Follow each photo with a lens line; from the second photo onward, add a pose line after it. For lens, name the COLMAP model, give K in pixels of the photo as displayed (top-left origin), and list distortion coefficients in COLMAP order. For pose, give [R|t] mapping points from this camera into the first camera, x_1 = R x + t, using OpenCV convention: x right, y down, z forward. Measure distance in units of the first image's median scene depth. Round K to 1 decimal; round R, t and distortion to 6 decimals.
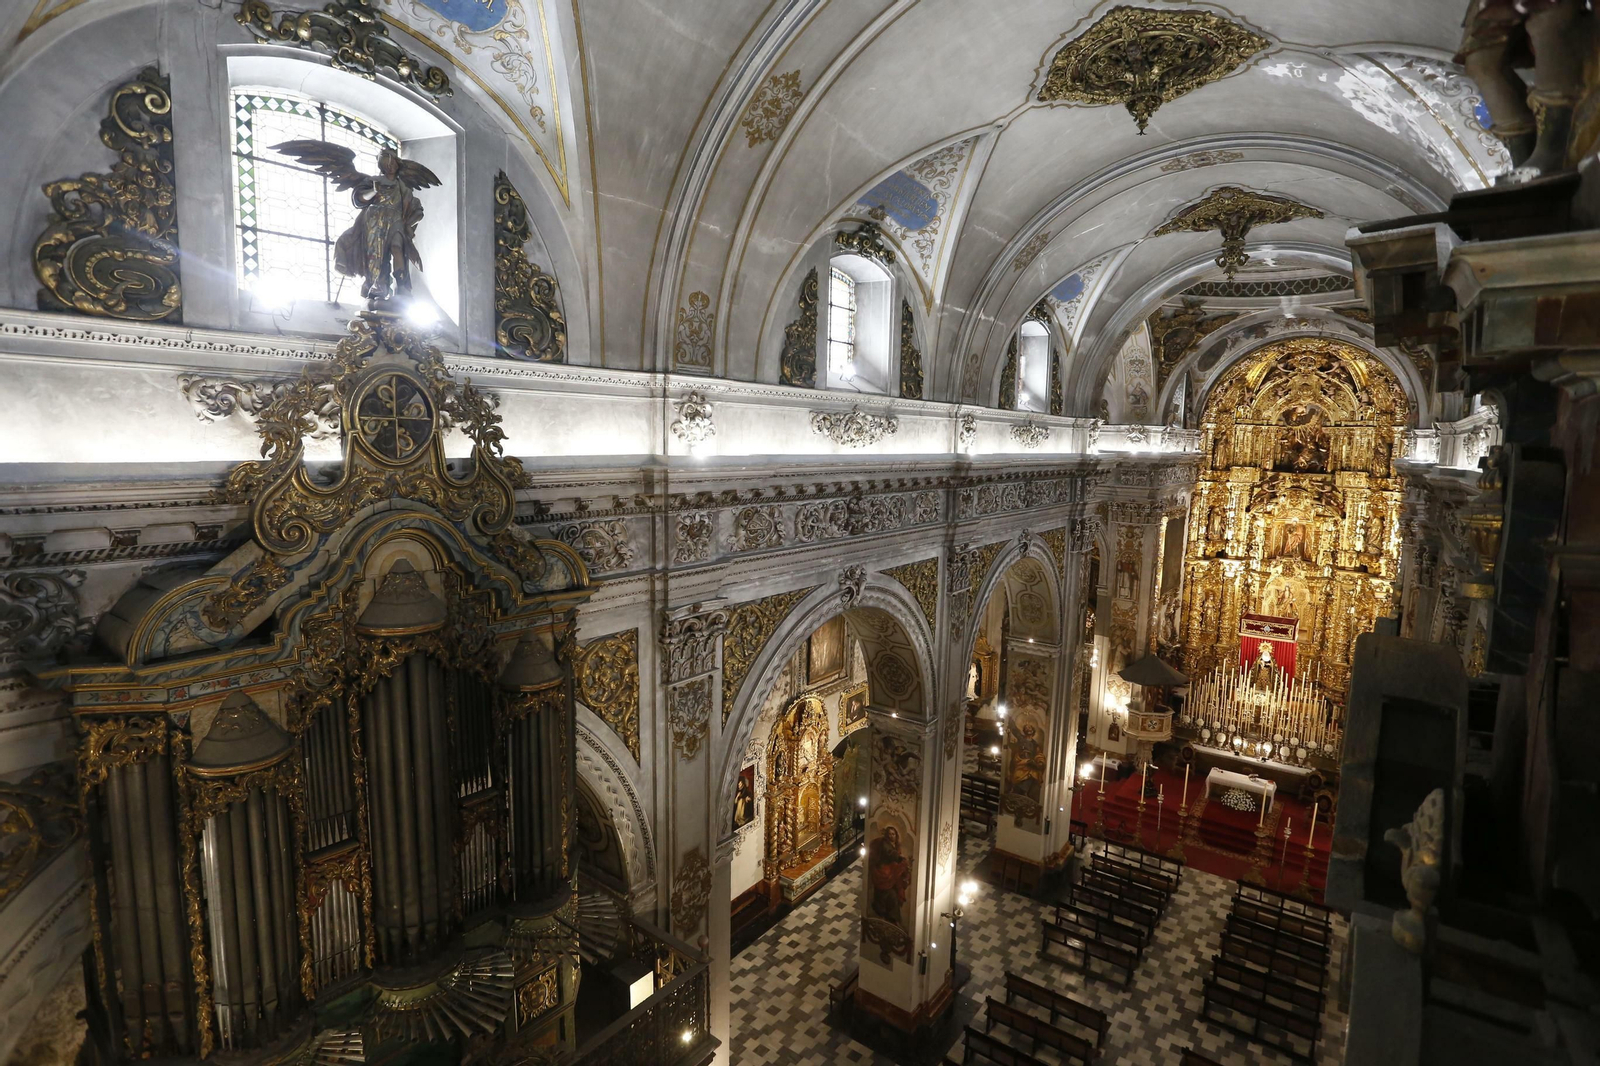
lens RADIAL K [[785.0, 0, 797.7], [0, 785.0, 528.4], [0, 0, 1]] dist [-0.077148, 0.037879]
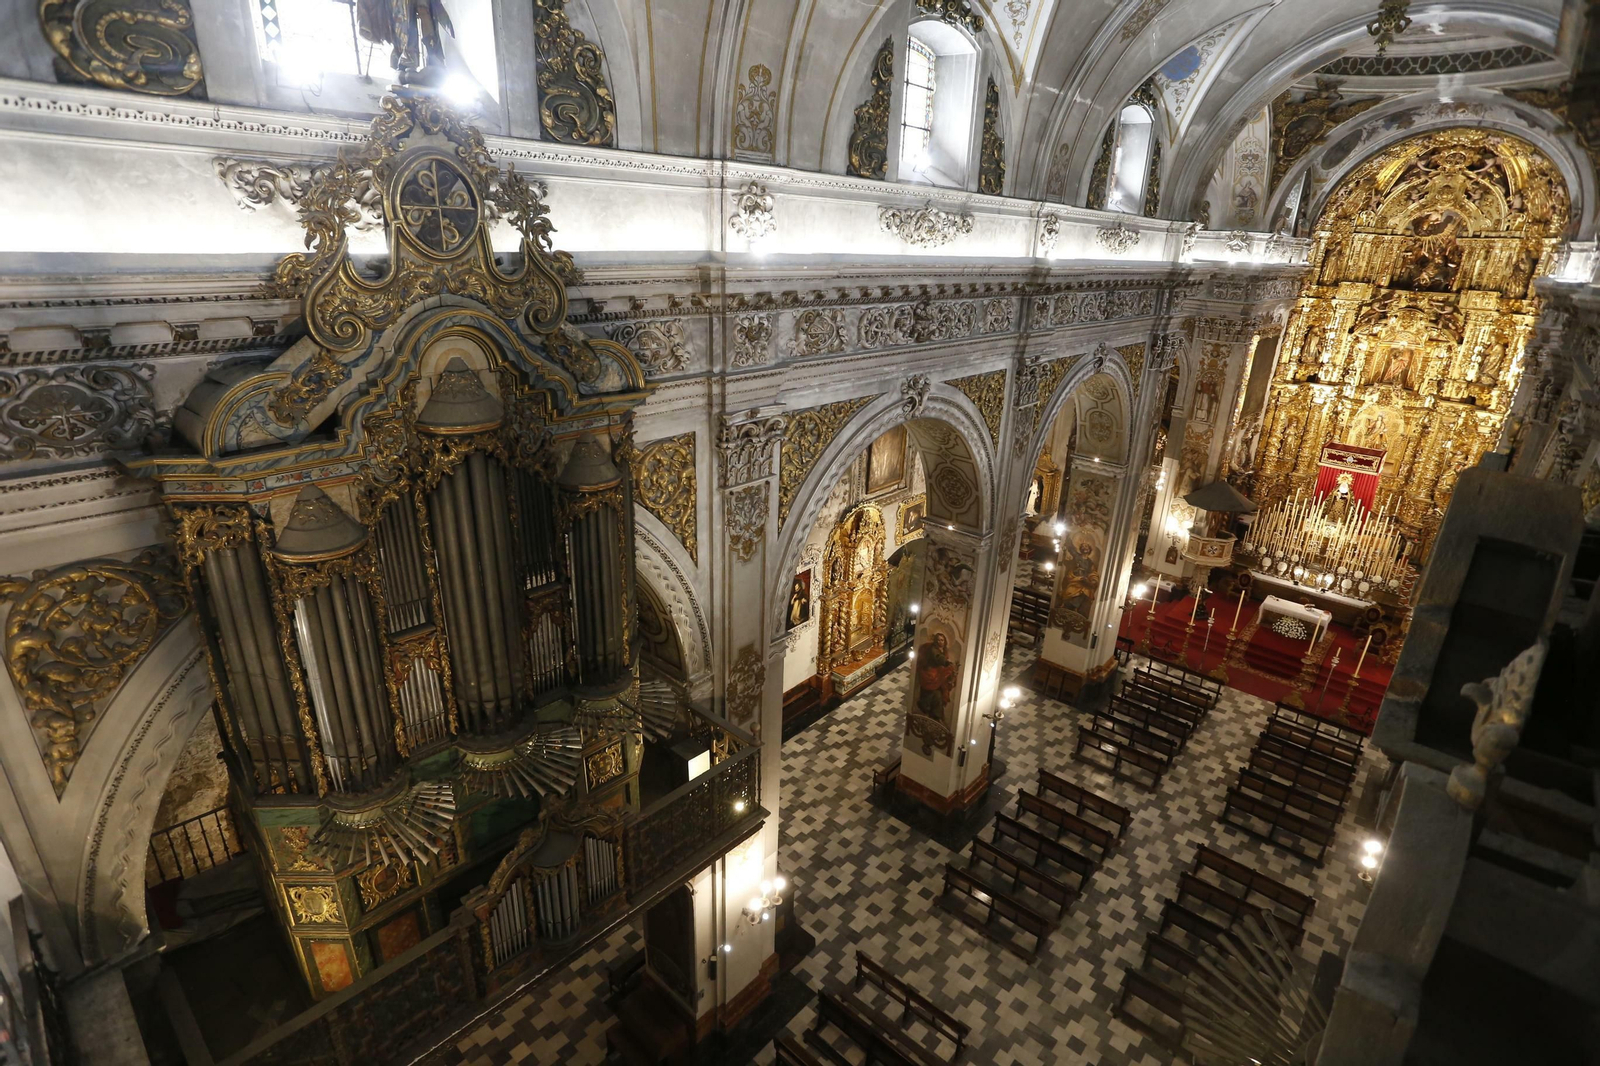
lens RADIAL K [[785.0, 0, 797.7], [0, 785.0, 528.4], [0, 0, 1]] dist [-0.077148, 0.037879]
pose [[0.996308, 0.041546, -0.075126, 0.002858], [-0.022266, 0.970207, 0.241252, 0.001192], [0.082911, -0.238688, 0.967550, 0.006701]]
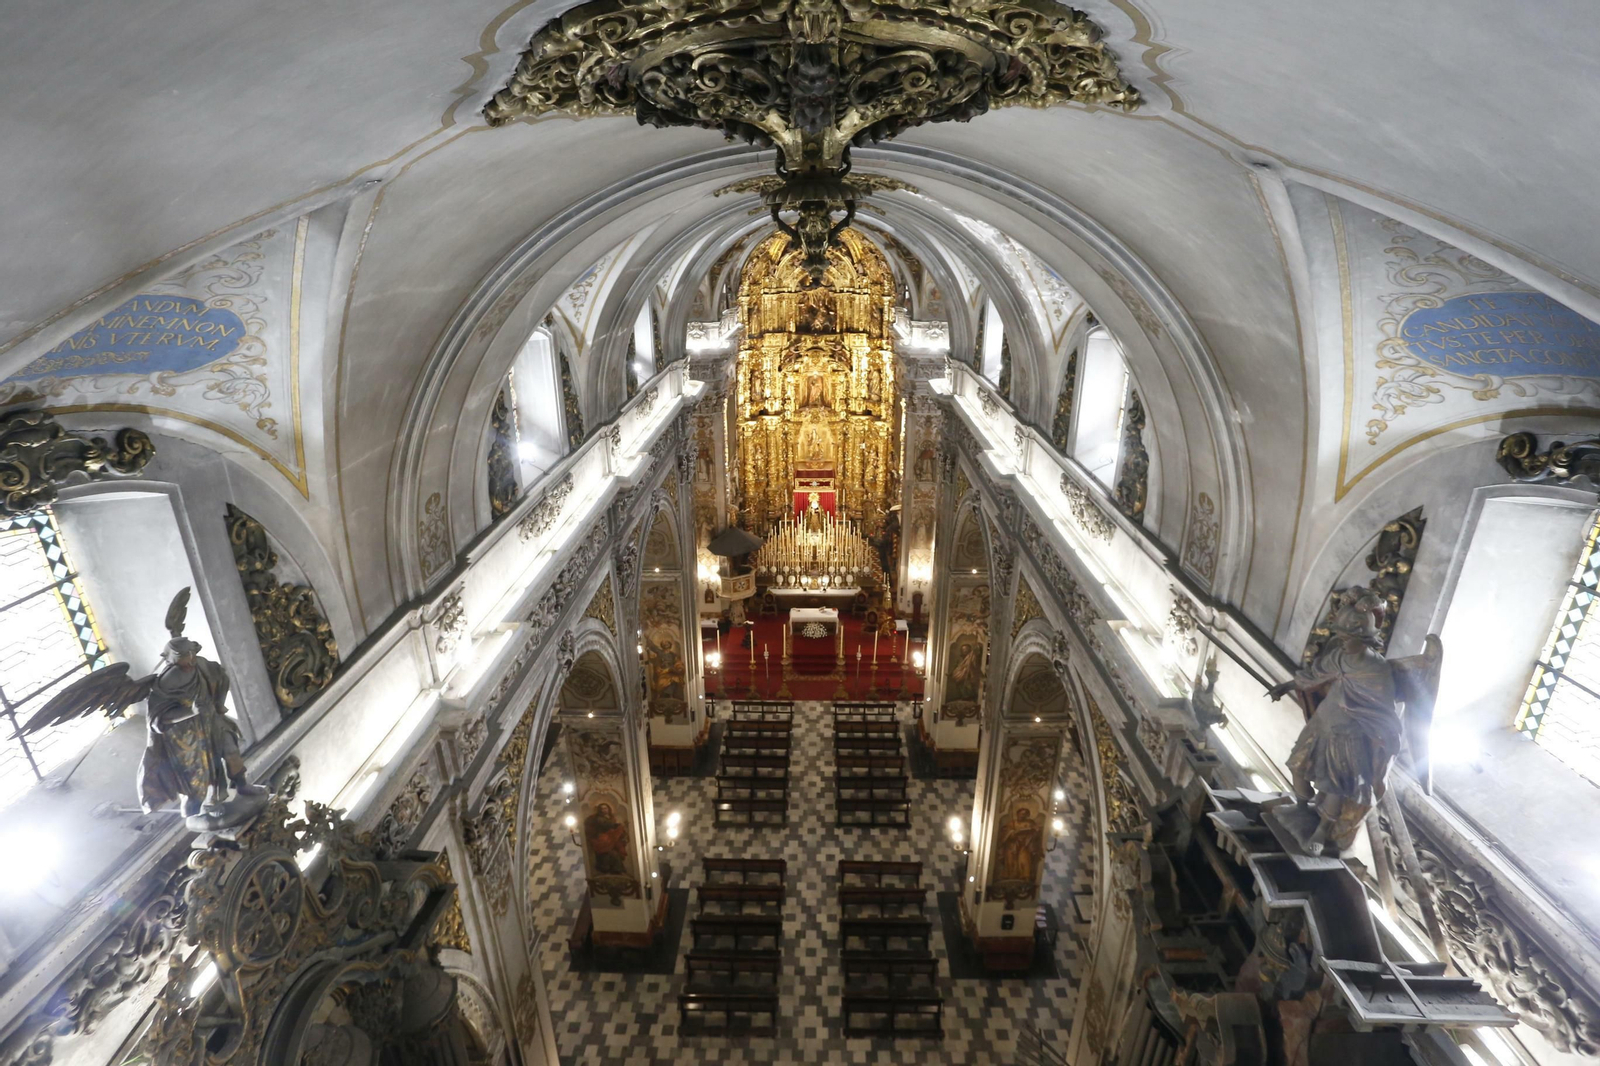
lens RADIAL K [[786.1, 0, 795.4], [0, 786.1, 526.8], [0, 0, 1]] dist [-0.084848, 0.038773]
pose [[0.812936, -0.233322, 0.533569, -0.122575], [0.091992, 0.956176, 0.277965, -0.217917], [-0.575041, -0.176884, 0.798774, 0.032167]]
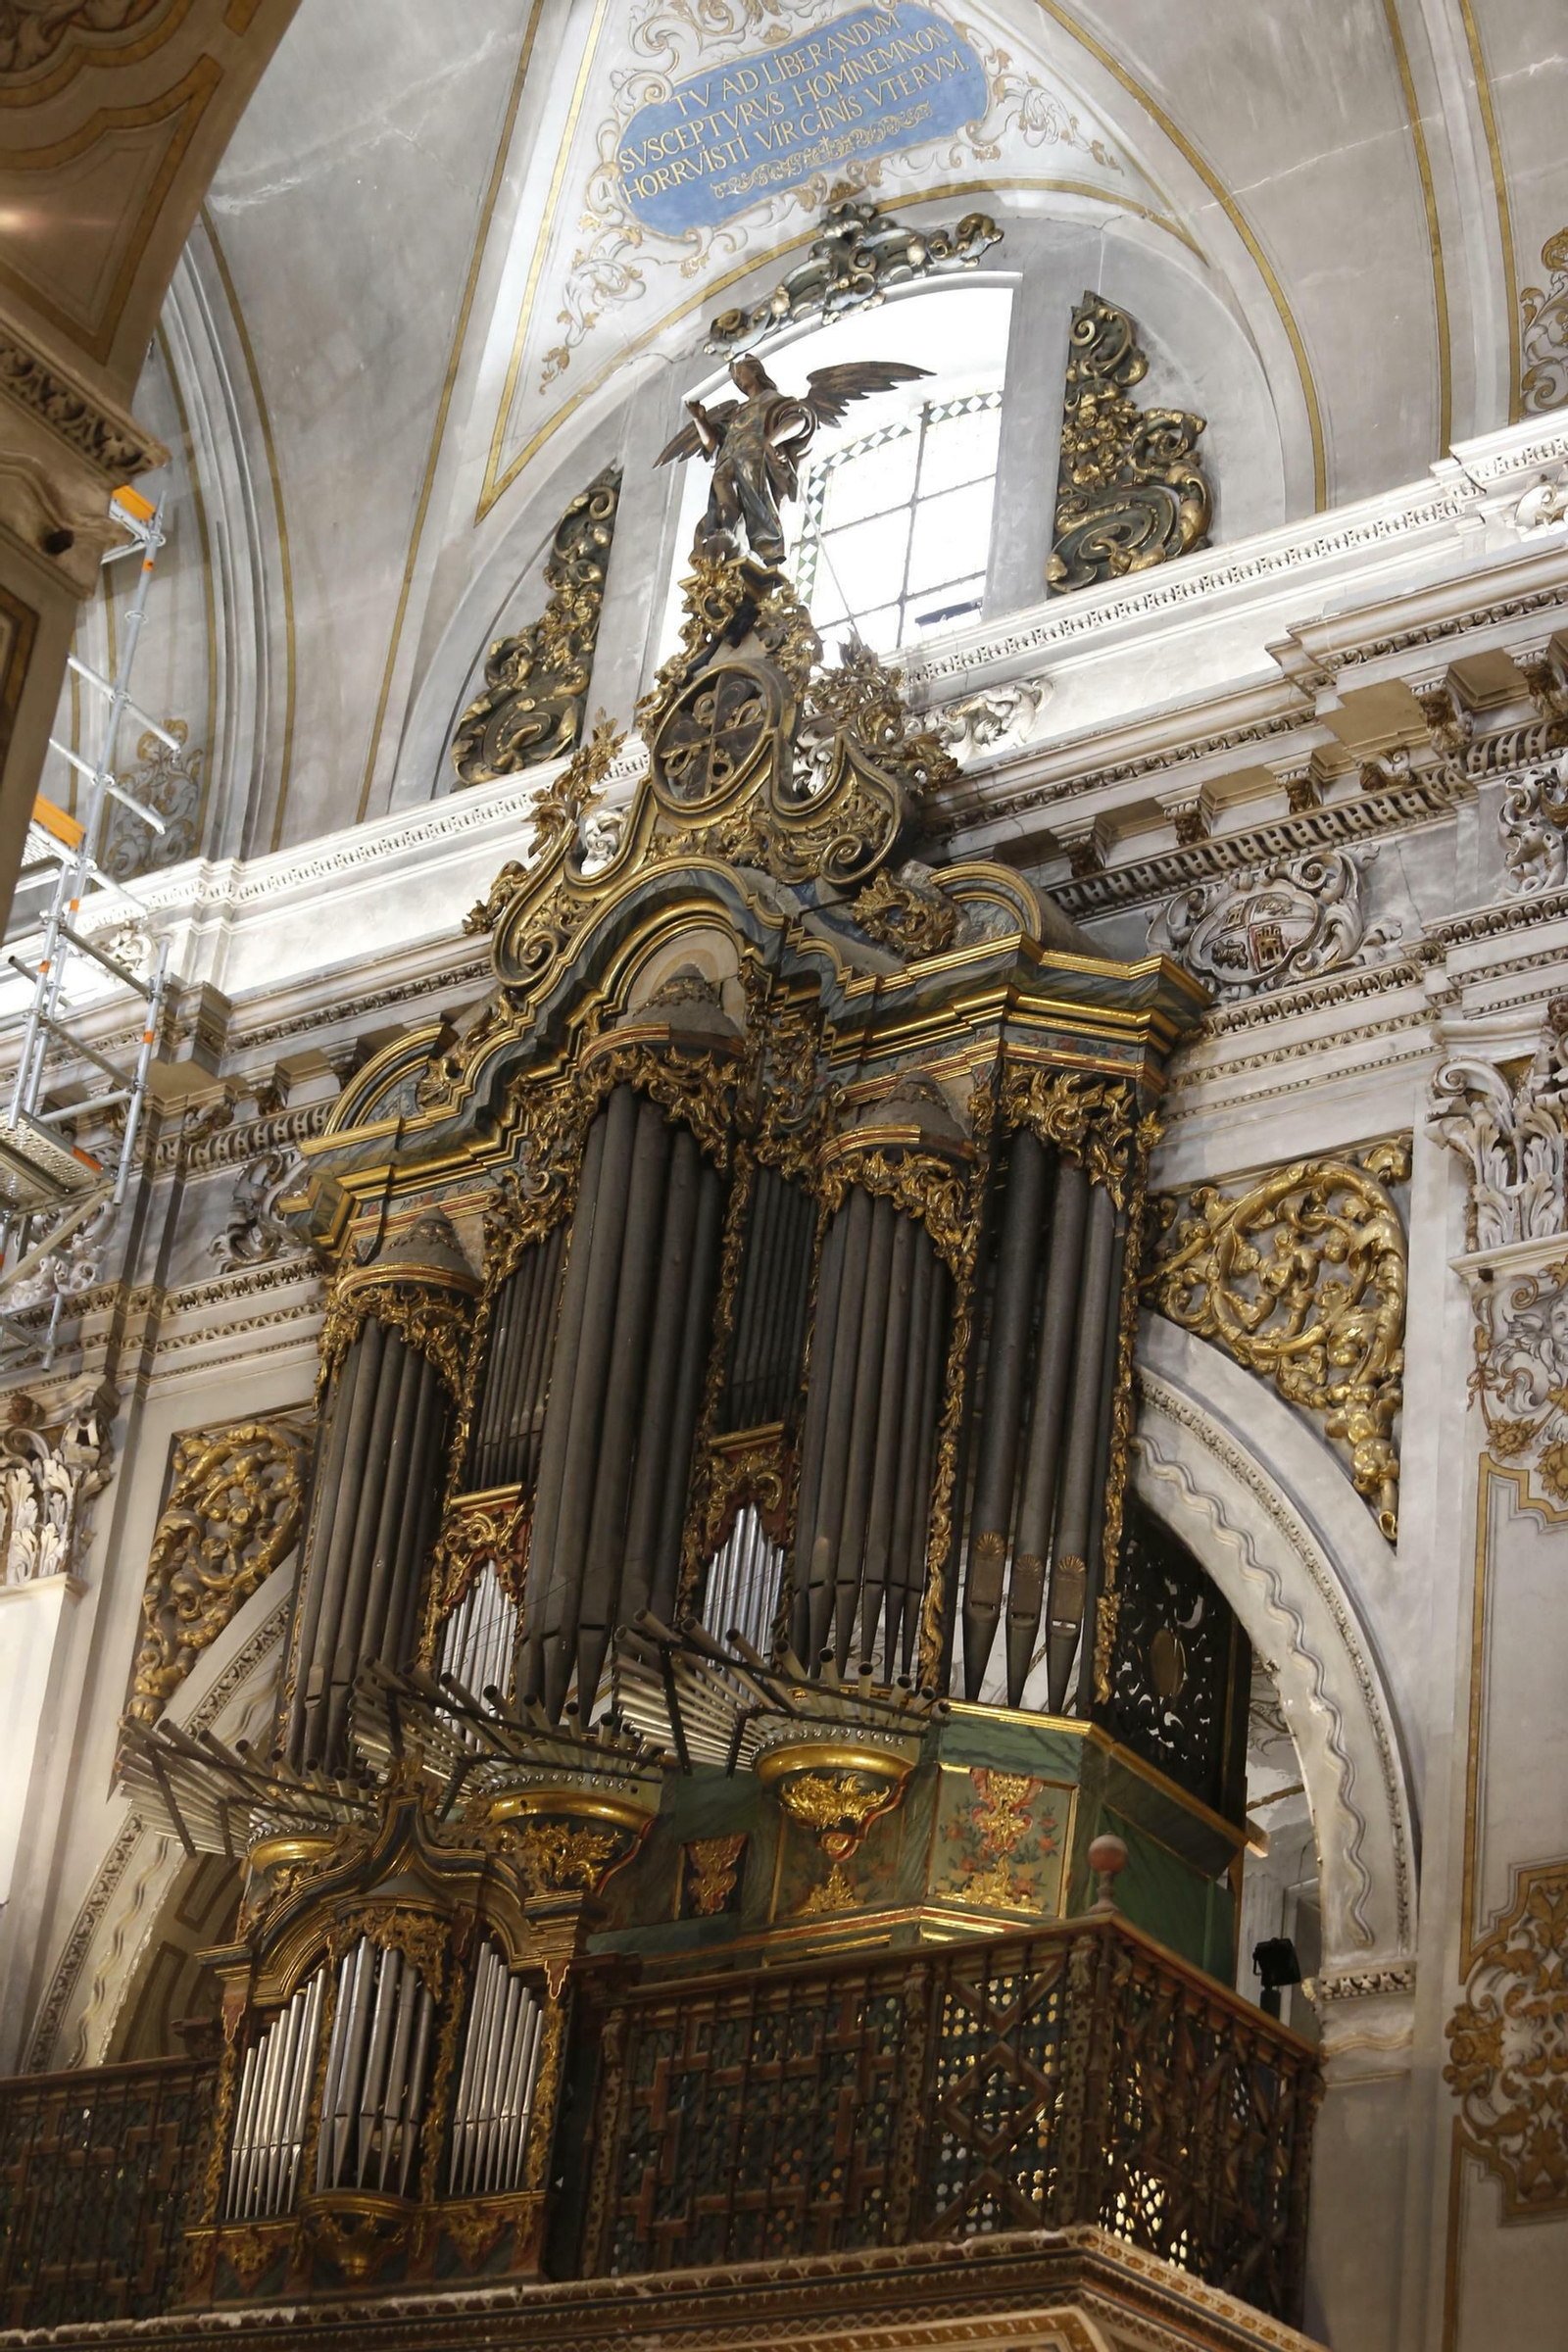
lens RADIAL K [[4815.7, 0, 782.6], [0, 4815.7, 1177.5], [0, 0, 1]] dist [-0.332715, 0.453954]
pose [[0.034866, -0.514982, -0.856491, 0.658935], [-0.217741, 0.832510, -0.509427, 0.545336], [0.975384, 0.204255, -0.083107, 0.424683]]
